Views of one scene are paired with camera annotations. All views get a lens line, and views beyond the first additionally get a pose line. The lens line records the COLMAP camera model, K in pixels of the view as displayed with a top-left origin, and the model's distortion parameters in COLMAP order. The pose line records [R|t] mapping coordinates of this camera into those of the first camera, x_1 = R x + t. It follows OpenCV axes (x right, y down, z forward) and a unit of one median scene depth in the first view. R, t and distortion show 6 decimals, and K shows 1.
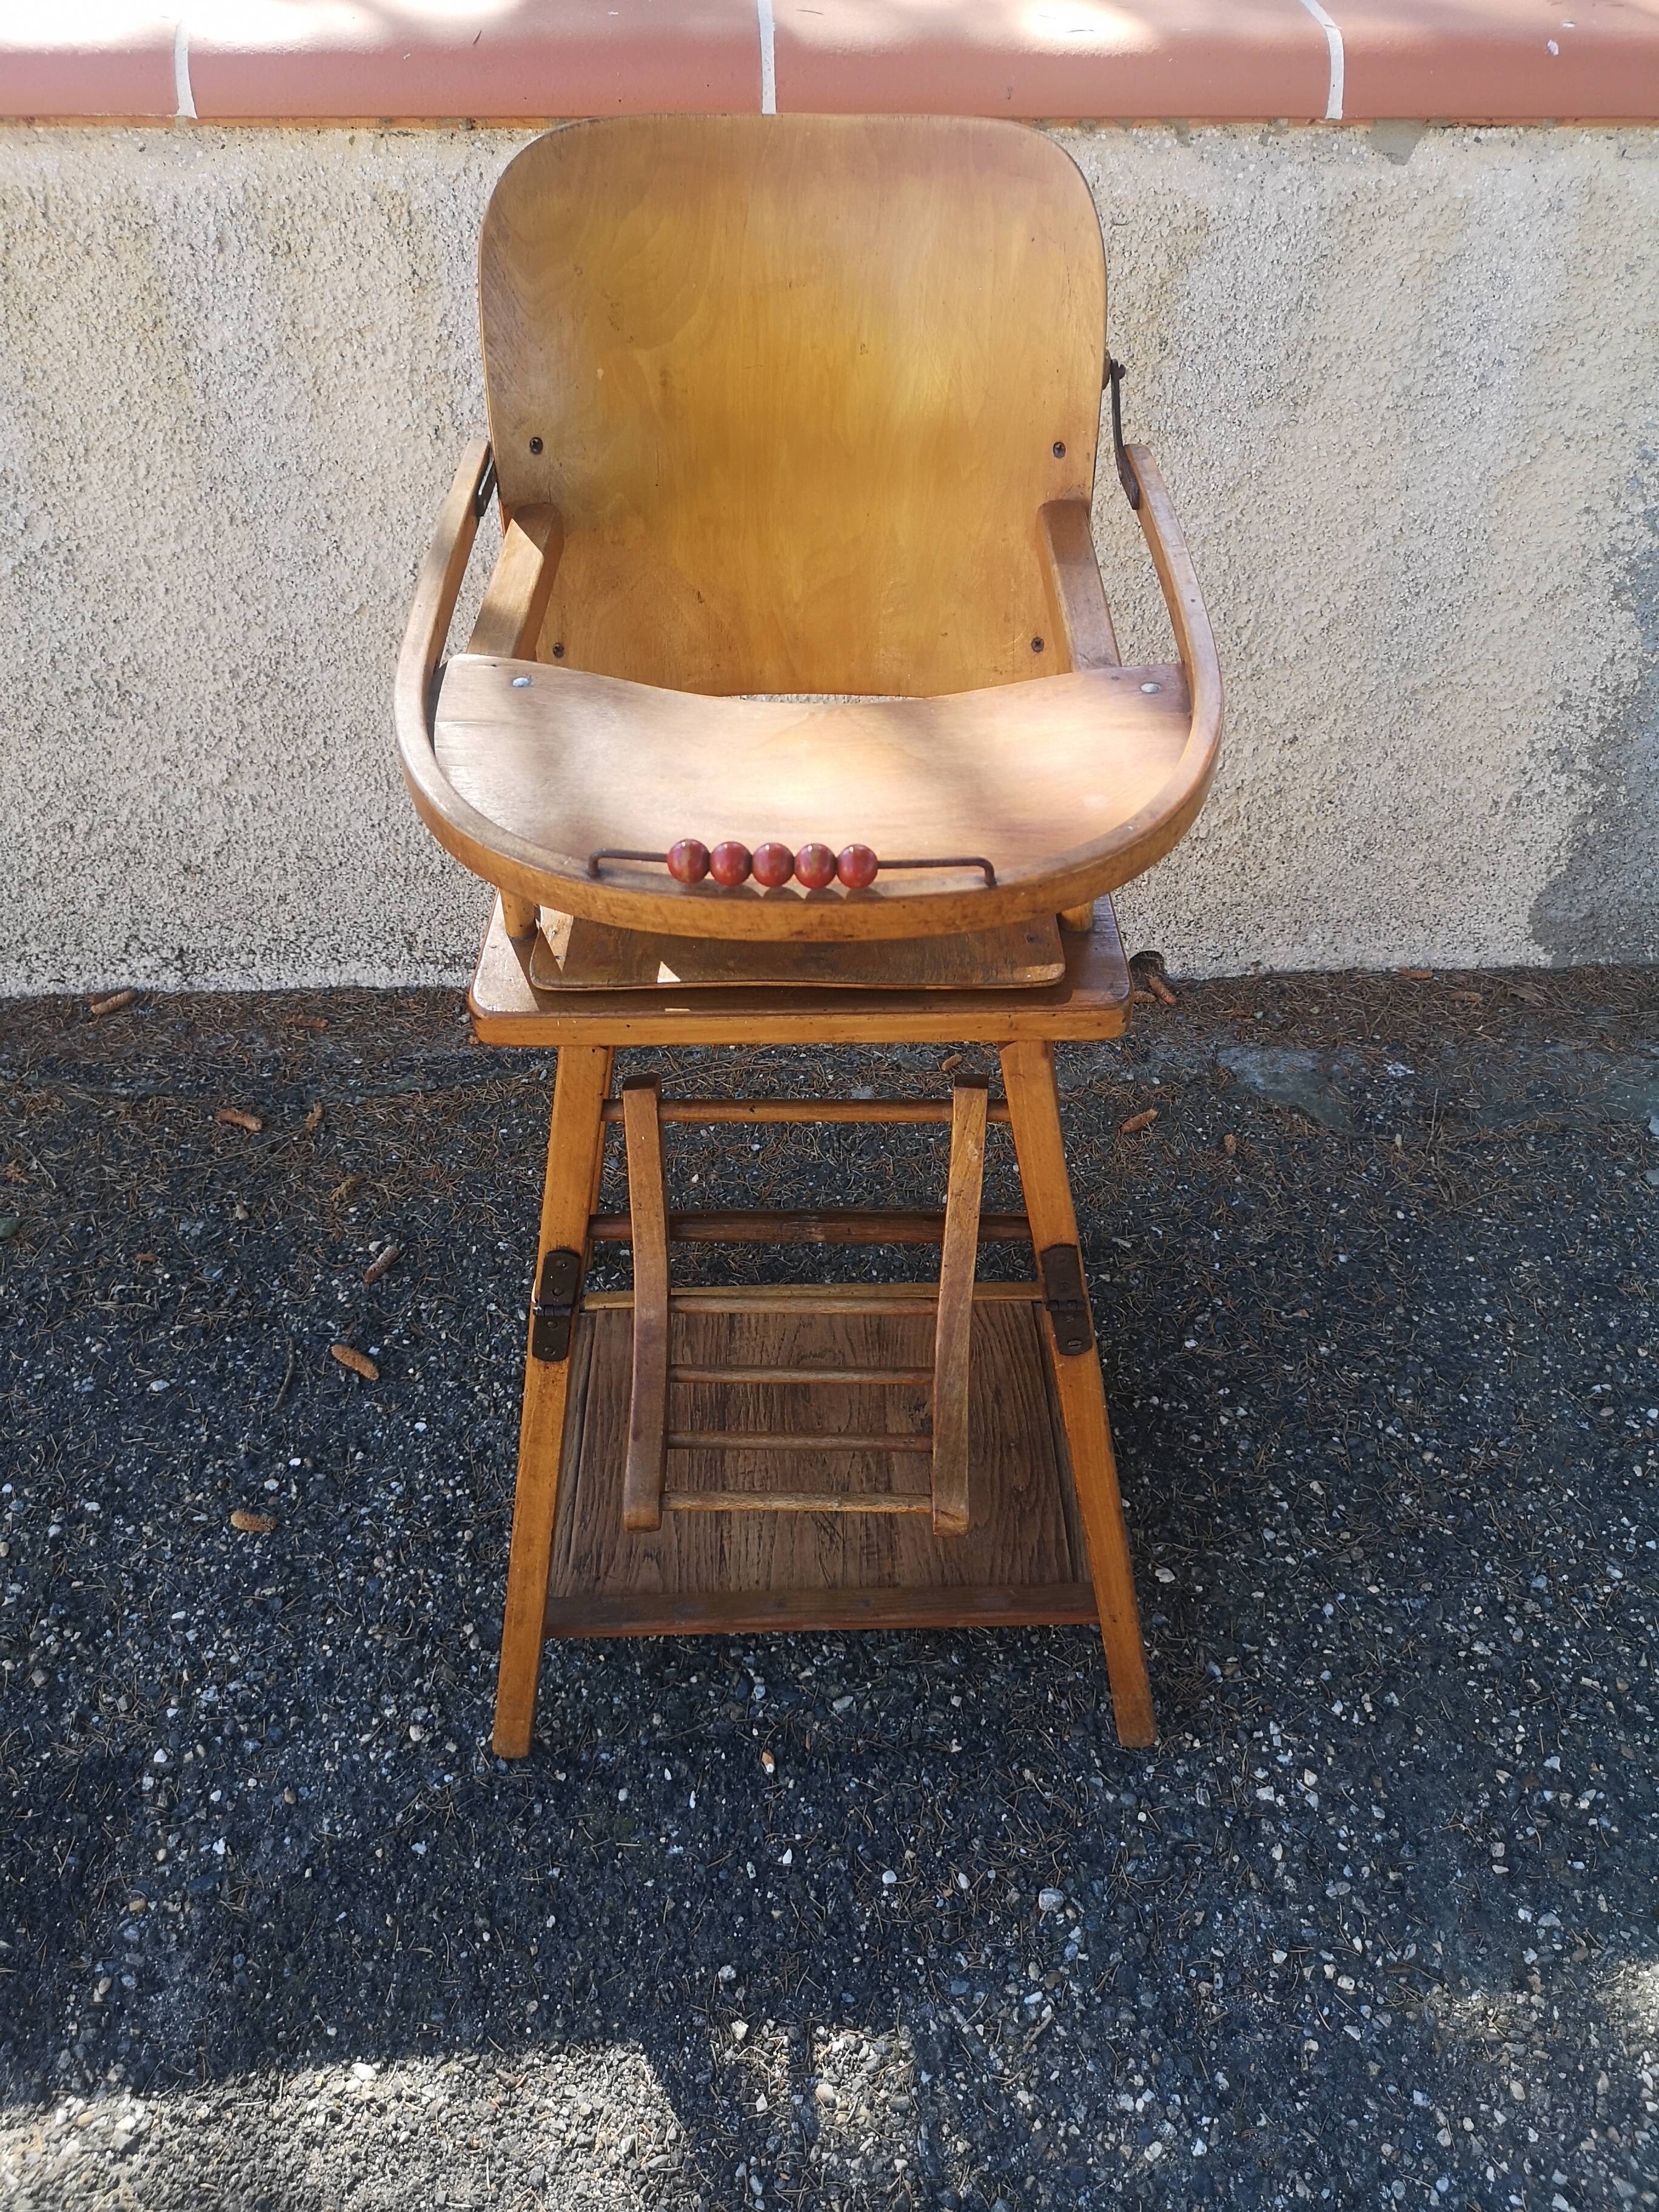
lens RADIAL K [[1703.7, 0, 838.5], [0, 1703.7, 1094.6], [0, 0, 1]] dist [0.069486, -0.086682]
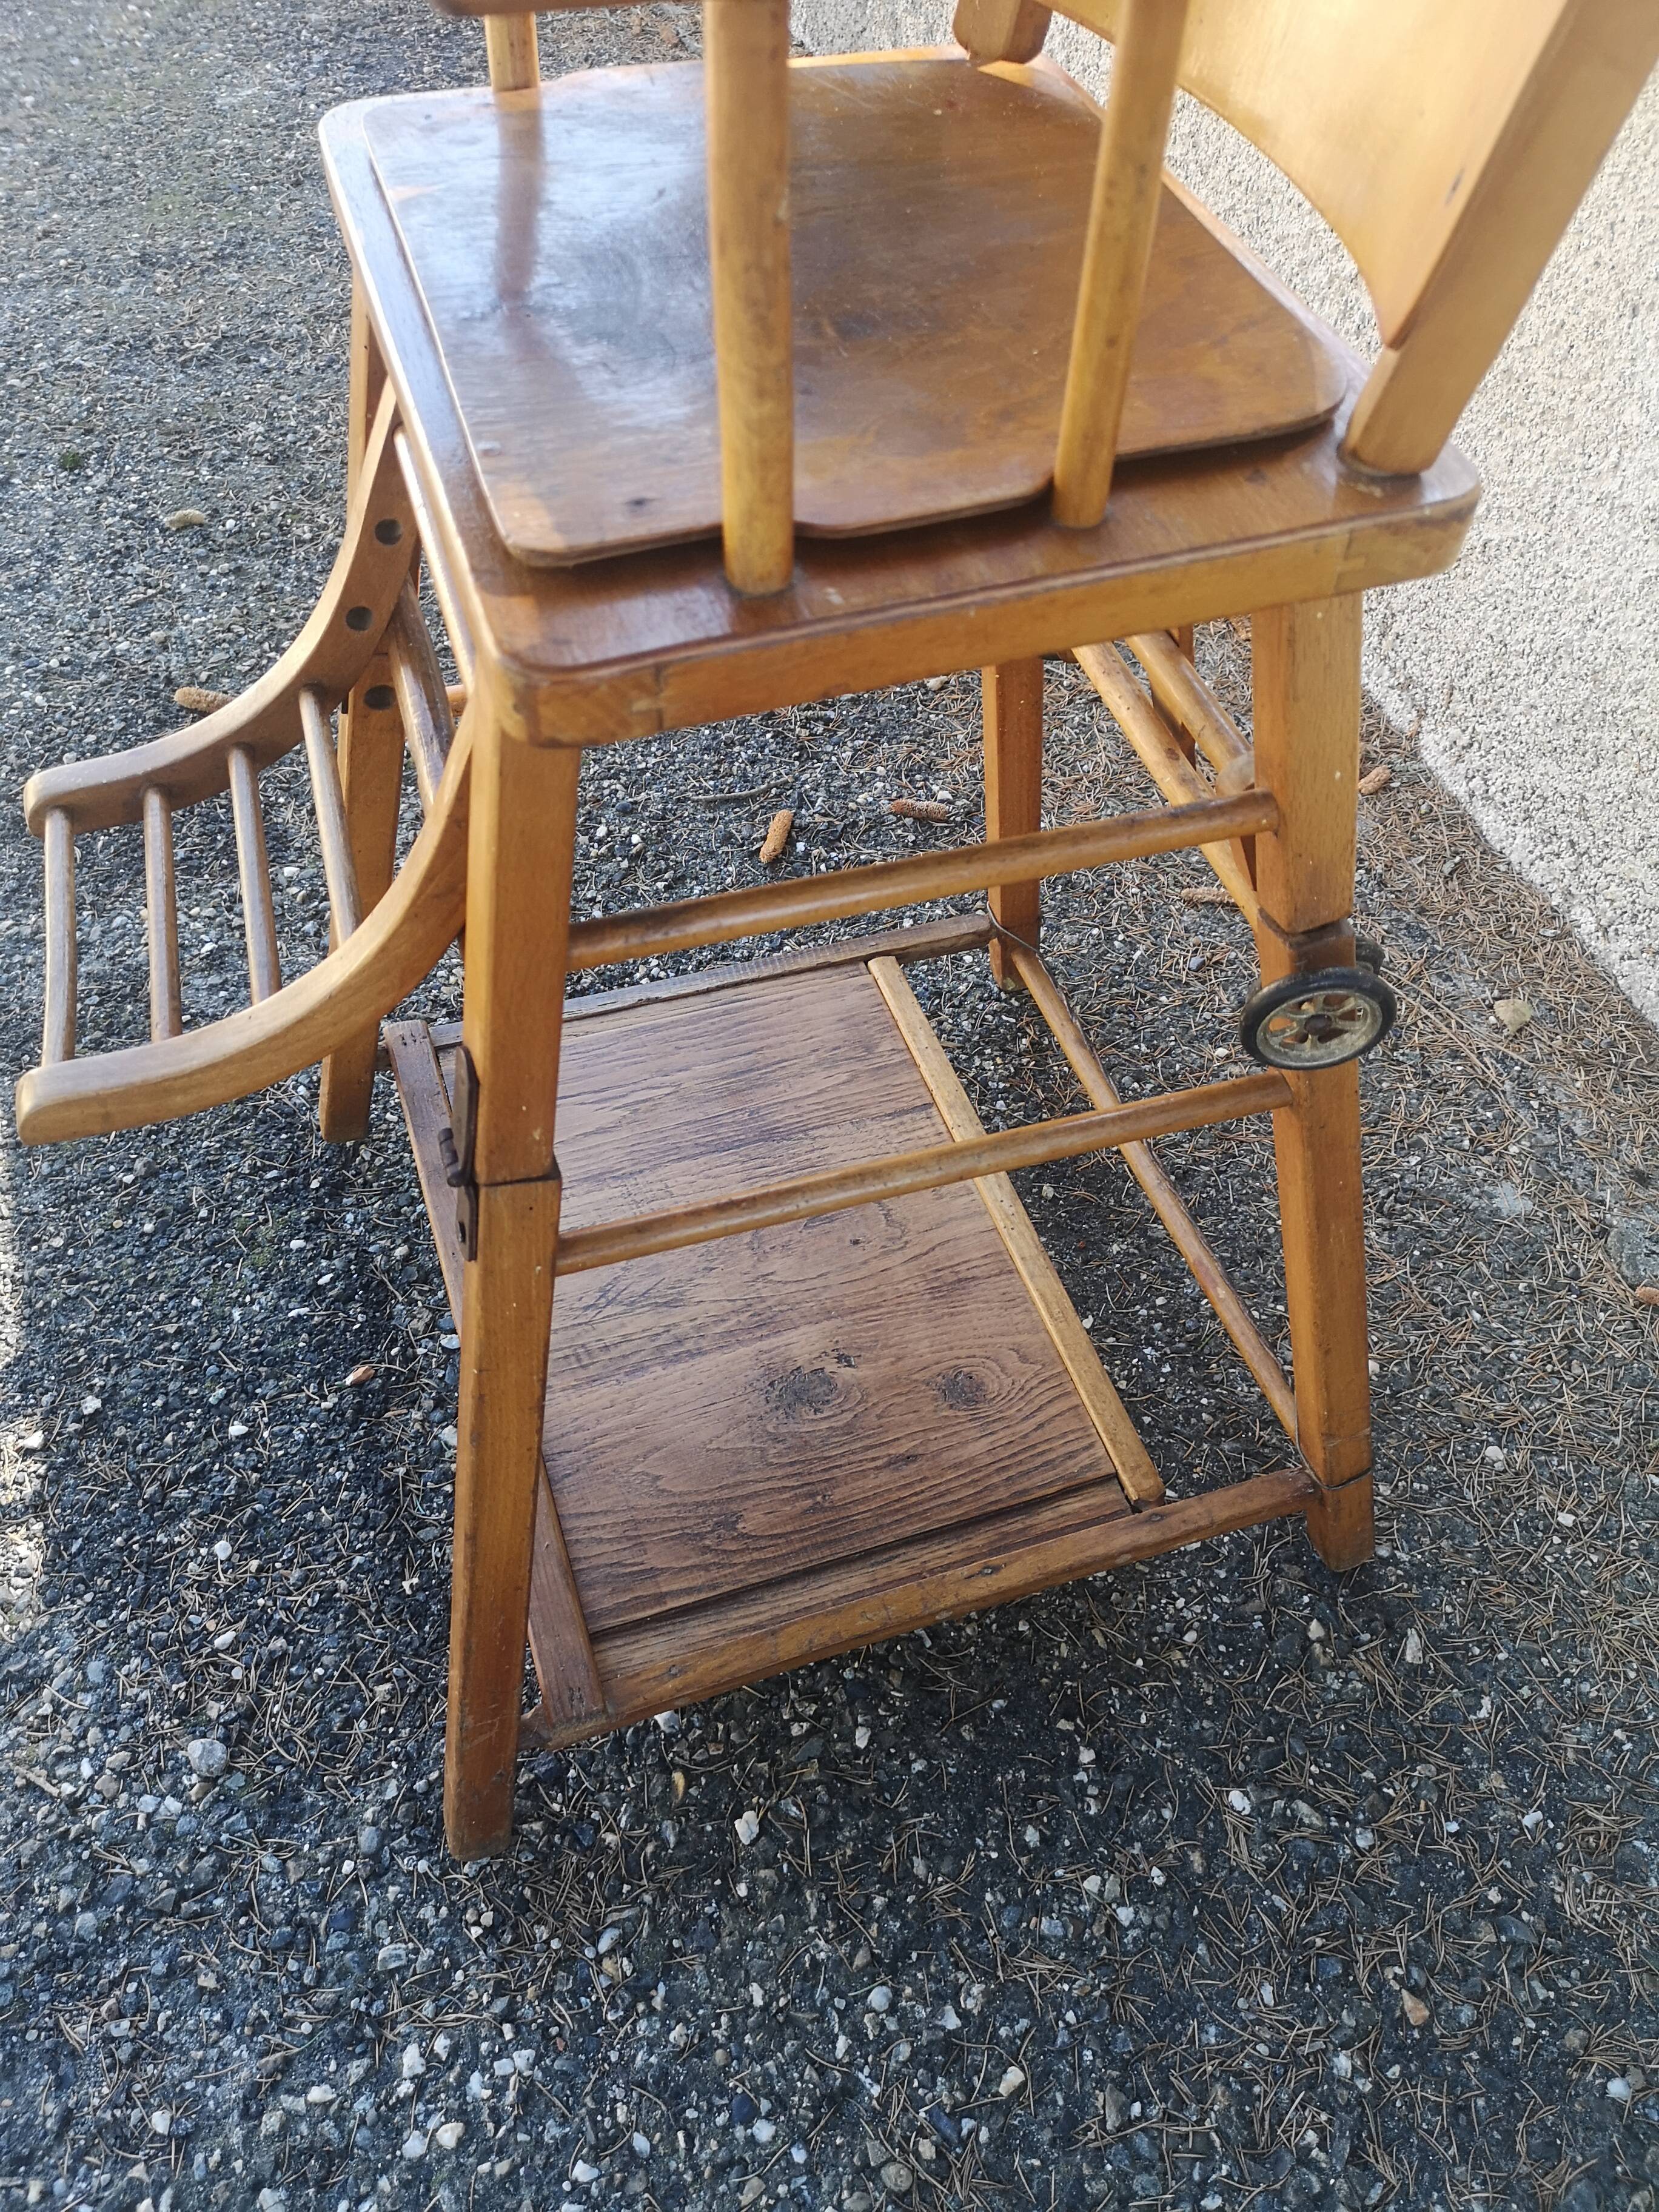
lens RADIAL K [[1703.7, 0, 838.5], [0, 1703.7, 1094.6], [0, 0, 1]] dist [0.069486, -0.086682]
pose [[0.301844, 0.738898, -0.602429, 0.394078], [-0.669343, 0.614219, 0.417989, -0.166081], [0.678874, 0.277064, 0.679974, 0.555680]]
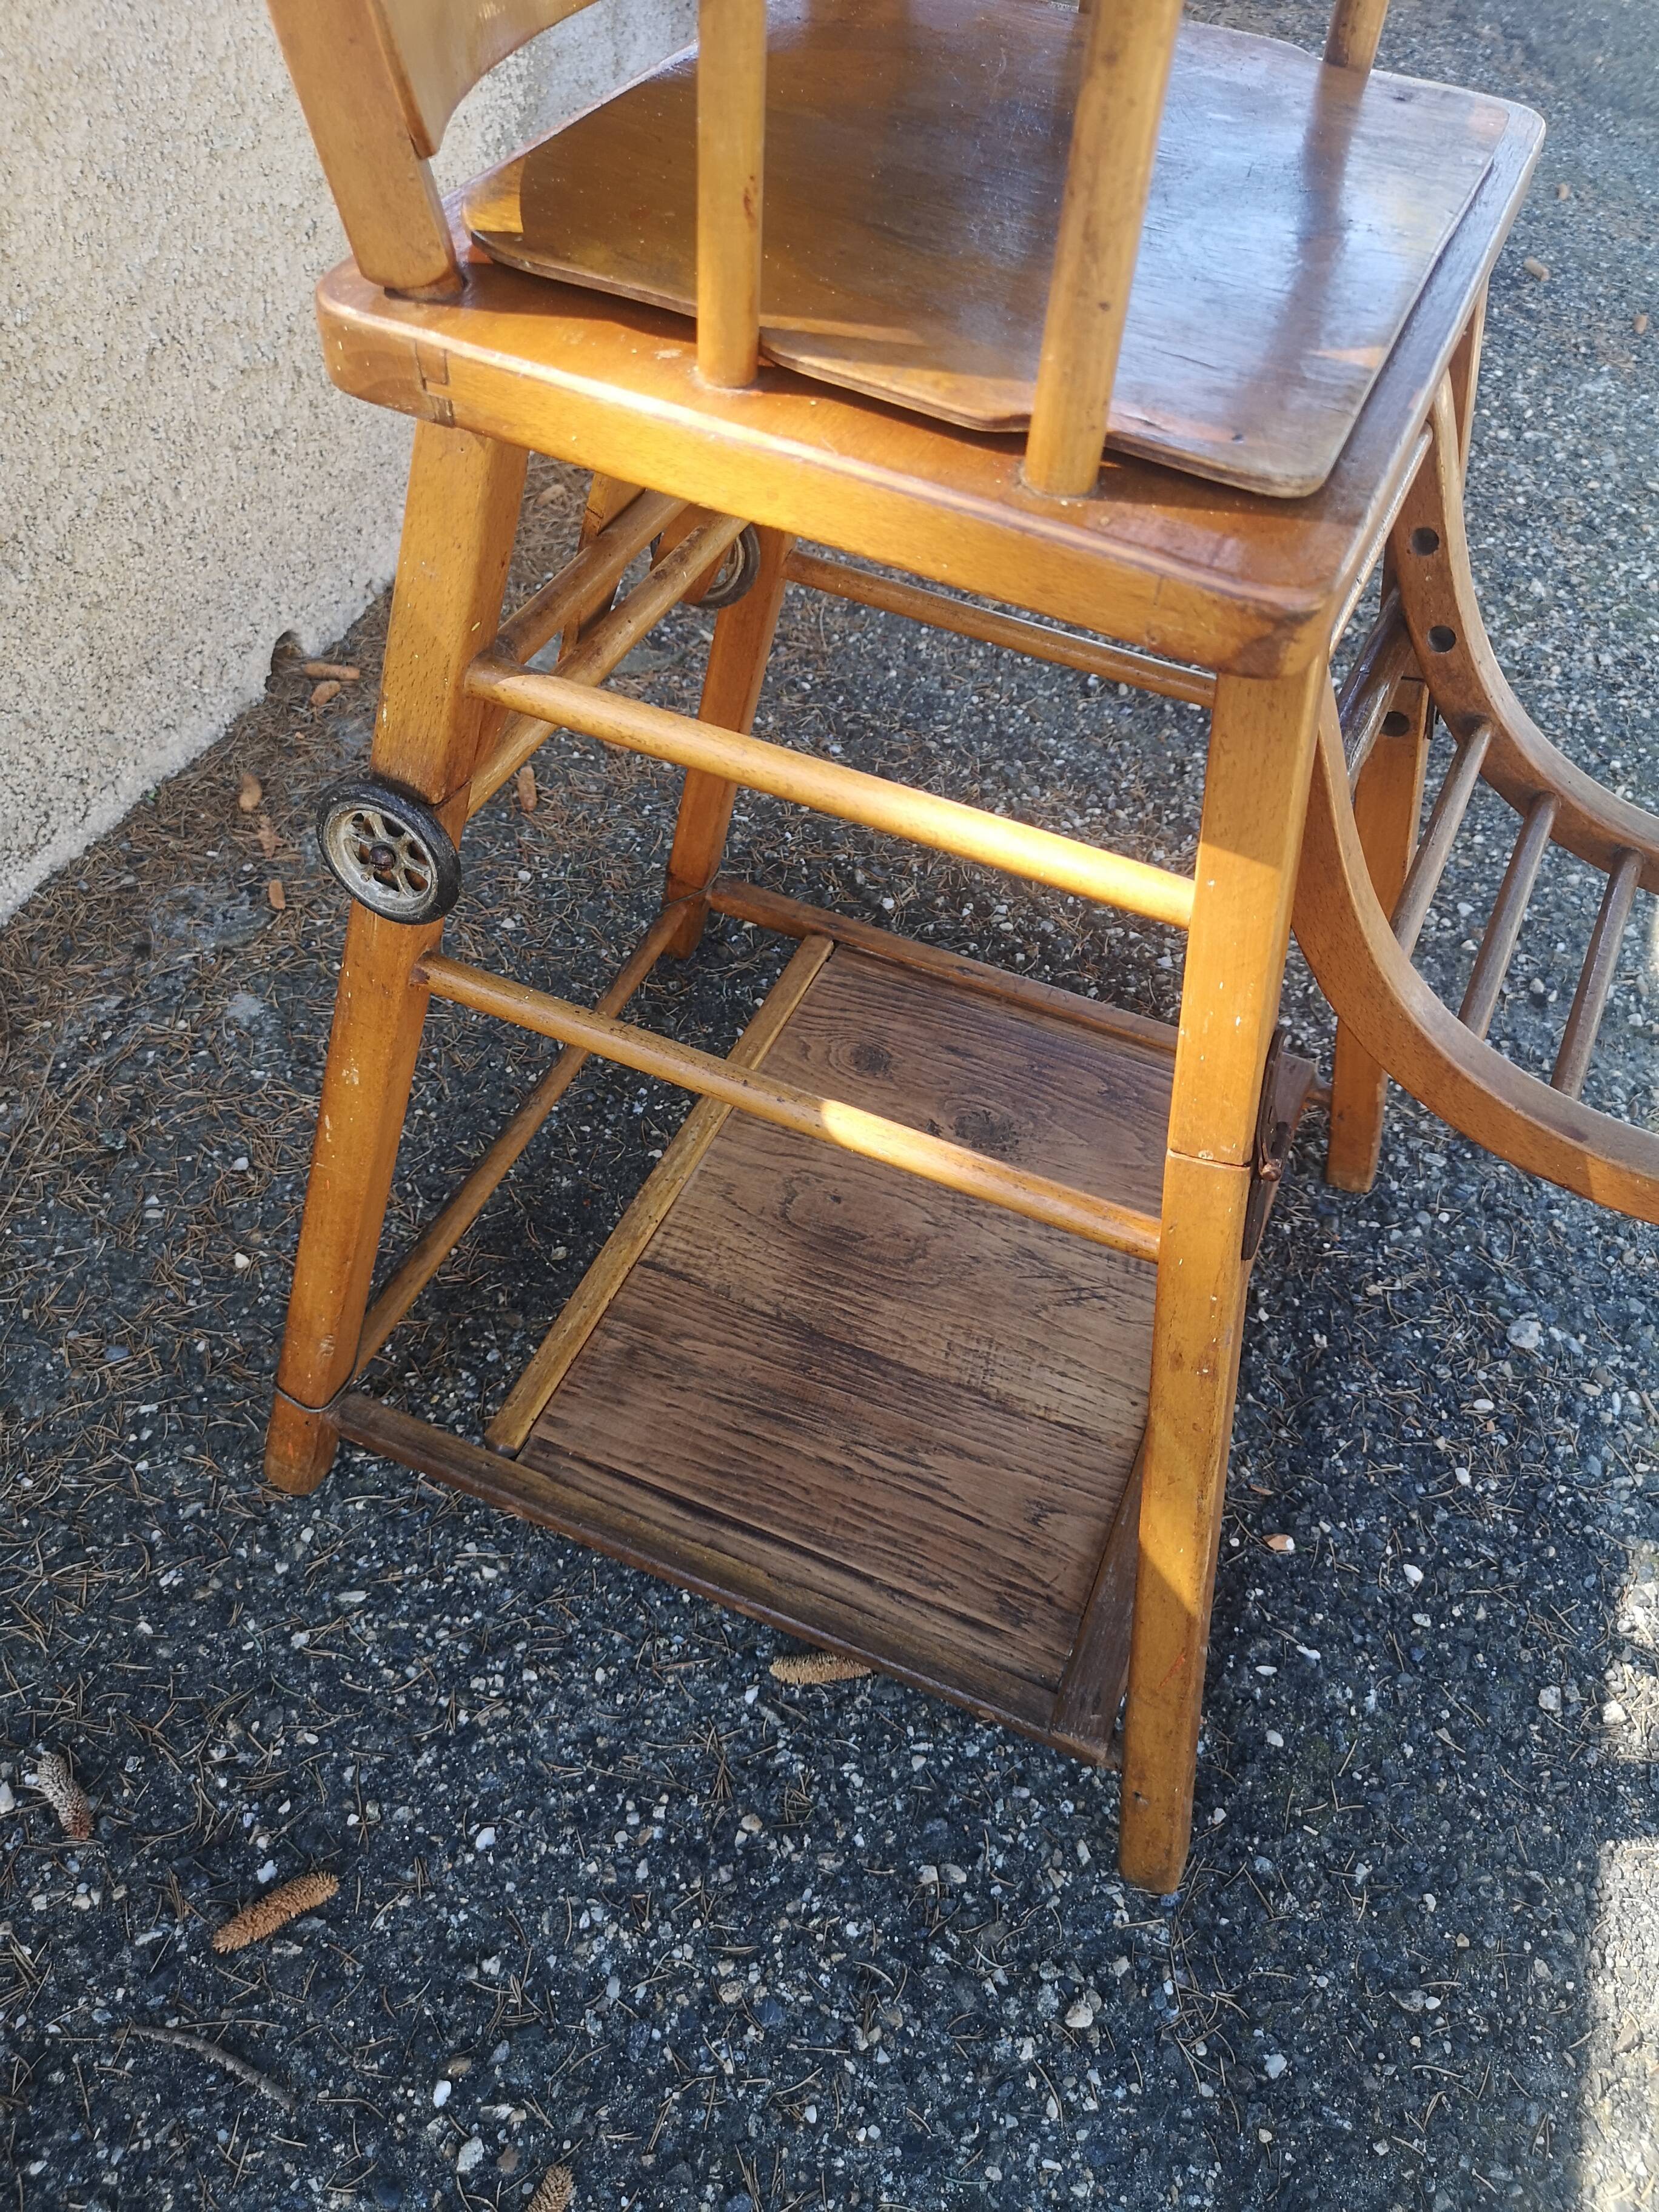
lens RADIAL K [[1703.7, 0, 838.5], [0, 1703.7, 1094.6], [0, 0, 1]] dist [0.069486, -0.086682]
pose [[0.407660, -0.661302, 0.629677, -0.436261], [0.568649, 0.723397, 0.391580, -0.138413], [-0.714459, 0.198434, 0.670948, 0.585123]]
